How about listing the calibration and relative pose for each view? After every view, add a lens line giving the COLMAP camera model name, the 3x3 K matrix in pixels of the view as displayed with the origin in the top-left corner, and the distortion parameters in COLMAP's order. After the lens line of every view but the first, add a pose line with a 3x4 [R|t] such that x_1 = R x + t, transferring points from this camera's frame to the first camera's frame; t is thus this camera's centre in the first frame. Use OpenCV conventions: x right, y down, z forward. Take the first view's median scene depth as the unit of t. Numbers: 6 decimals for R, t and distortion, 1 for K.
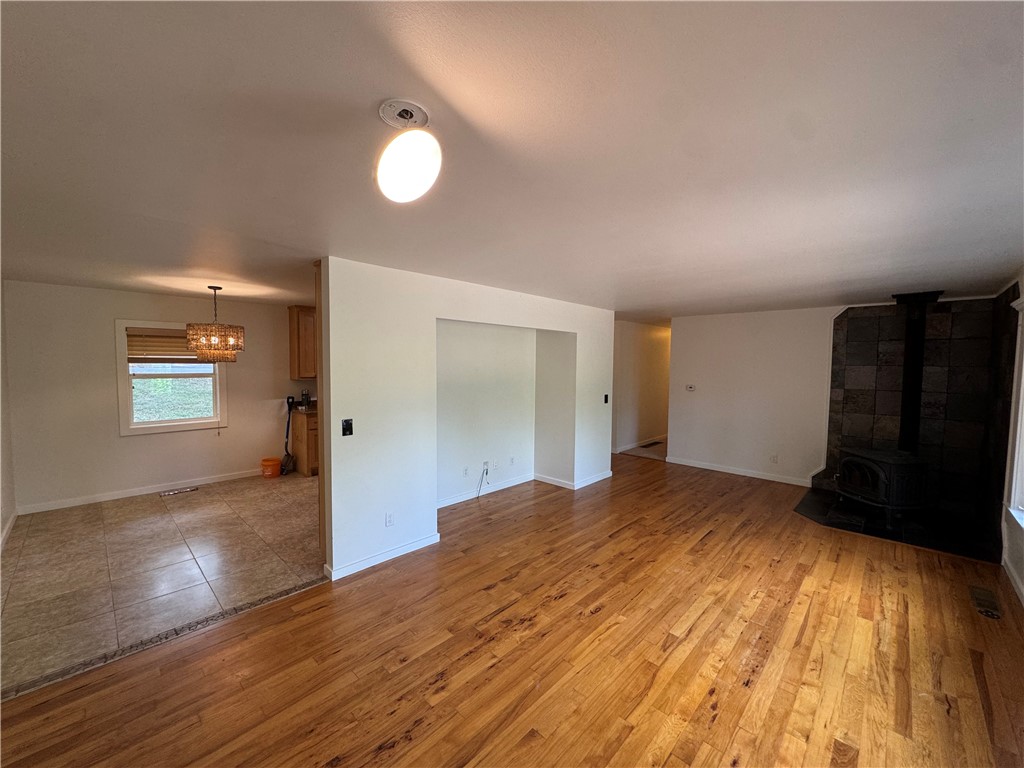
lens RADIAL K [[410.2, 0, 511.9], [0, 410.2, 384.7], [0, 0, 1]] dist [-0.000557, 0.000473]
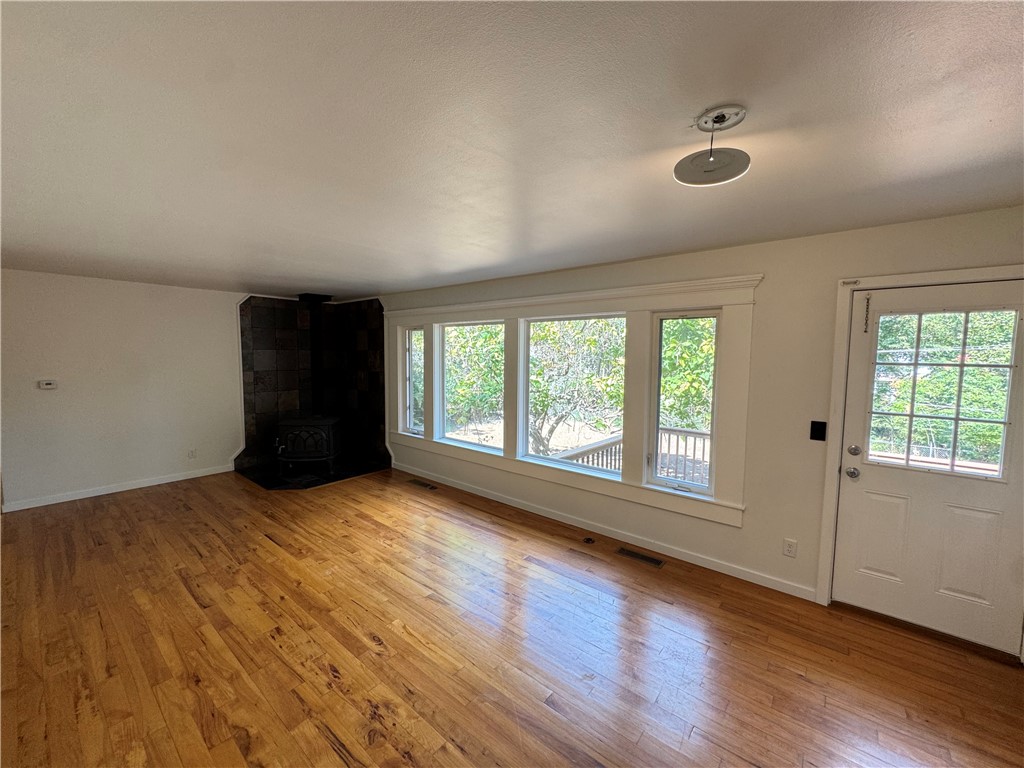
lens RADIAL K [[410.2, 0, 509.1], [0, 410.2, 384.4], [0, 0, 1]] dist [-0.000557, 0.000473]
pose [[-0.070124, -0.086814, 0.993754, -0.448014], [0.044905, 0.994921, 0.090085, -0.031070], [-0.996527, 0.050942, -0.065869, 0.552174]]
